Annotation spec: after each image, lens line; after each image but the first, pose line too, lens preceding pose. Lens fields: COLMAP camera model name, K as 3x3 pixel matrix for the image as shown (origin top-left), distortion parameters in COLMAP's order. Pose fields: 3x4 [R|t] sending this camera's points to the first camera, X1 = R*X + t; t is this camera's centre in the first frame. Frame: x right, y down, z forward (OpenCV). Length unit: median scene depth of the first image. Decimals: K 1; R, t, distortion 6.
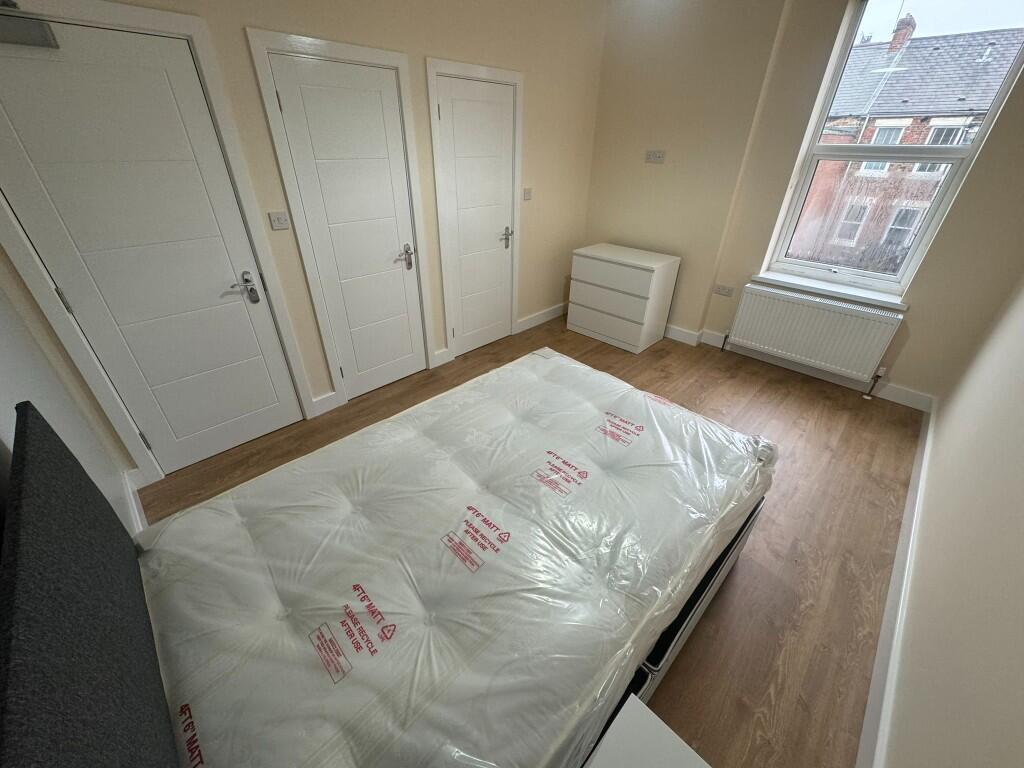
lens RADIAL K [[405.4, 0, 510.2], [0, 405.4, 383.3], [0, 0, 1]] dist [-0.000781, 0.000189]
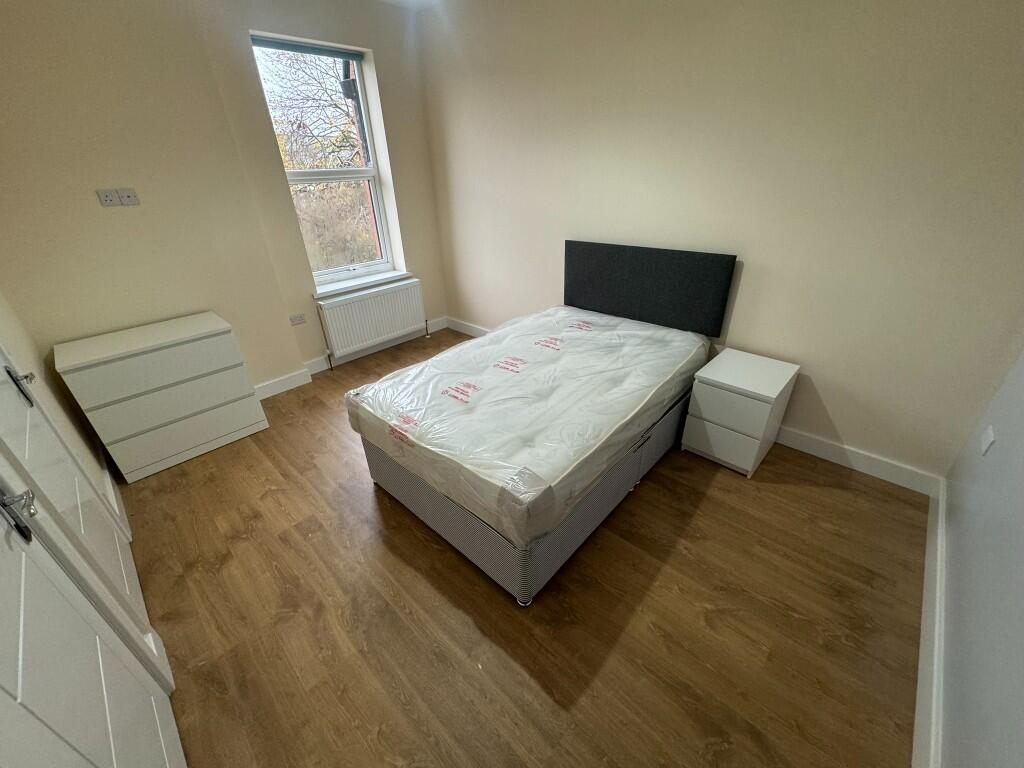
lens RADIAL K [[405.4, 0, 510.2], [0, 405.4, 383.3], [0, 0, 1]] dist [-0.000781, 0.000189]
pose [[-0.021528, -0.483578, 0.875036, -0.469973], [0.540844, 0.730481, 0.416997, -0.286872], [-0.840848, 0.482235, 0.245815, 0.476719]]
